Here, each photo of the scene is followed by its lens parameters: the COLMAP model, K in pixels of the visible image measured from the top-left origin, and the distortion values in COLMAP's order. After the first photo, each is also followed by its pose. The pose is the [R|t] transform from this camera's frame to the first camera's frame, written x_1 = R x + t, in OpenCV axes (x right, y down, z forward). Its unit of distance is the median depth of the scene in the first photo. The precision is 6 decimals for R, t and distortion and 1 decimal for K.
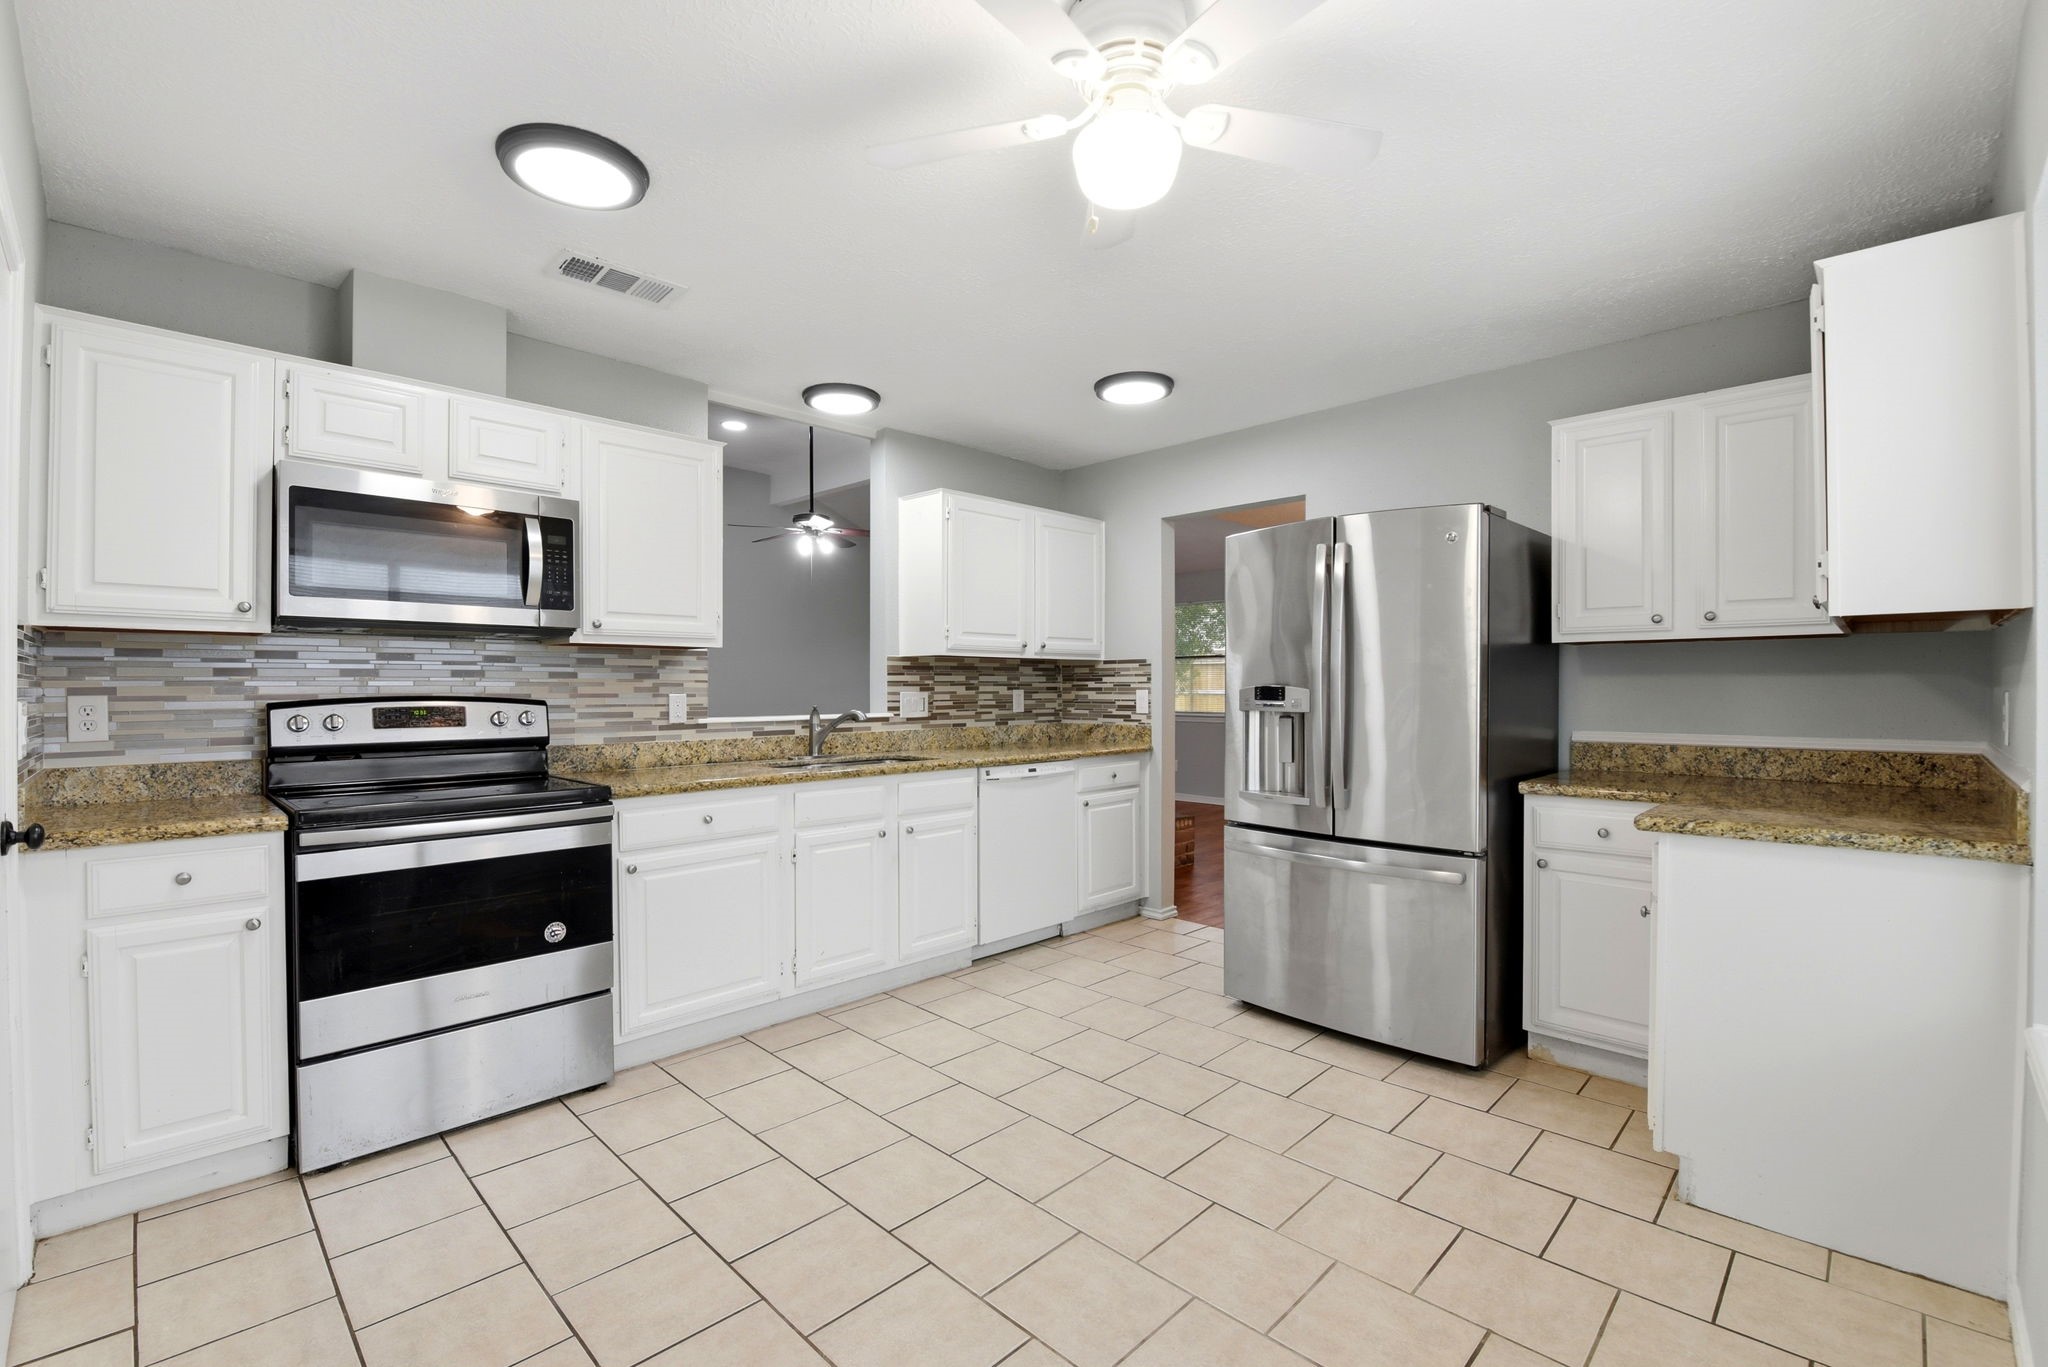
lens RADIAL K [[904.4, 0, 1041.6], [0, 904.4, 685.4], [0, 0, 1]] dist [-0.008099, -0.006808]
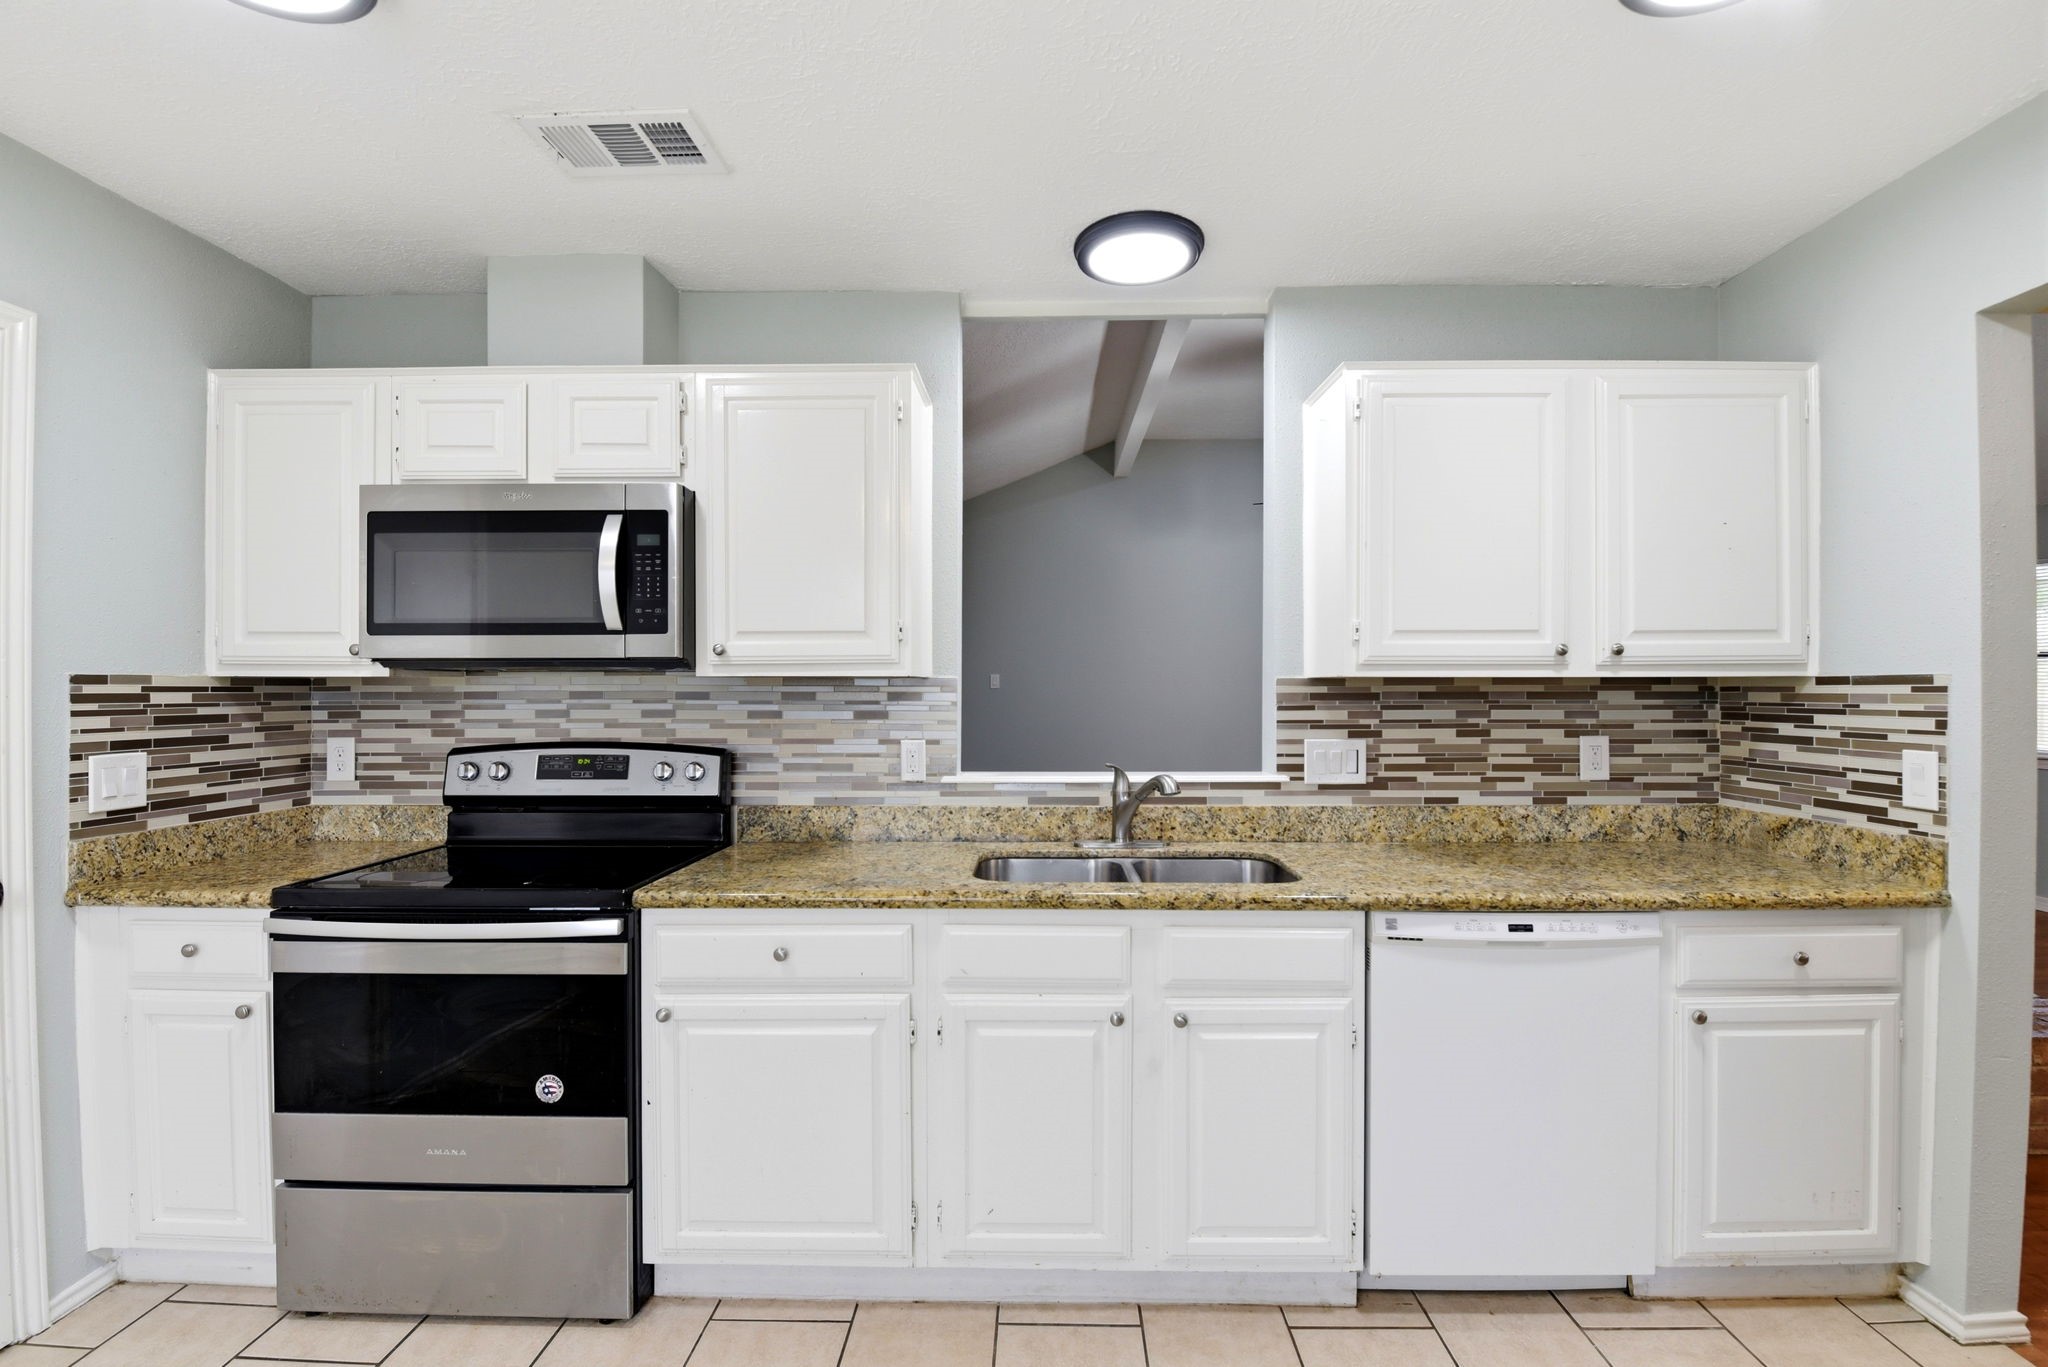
lens RADIAL K [[904.4, 0, 1011.5], [0, 904.4, 688.2], [0, 0, 1]] dist [-0.008099, -0.006808]
pose [[0.679253, -0.000669, -0.733904, 0.165187], [0.001198, 0.999999, 0.000197, -0.030295], [0.733904, -0.001013, 0.679253, 0.560543]]
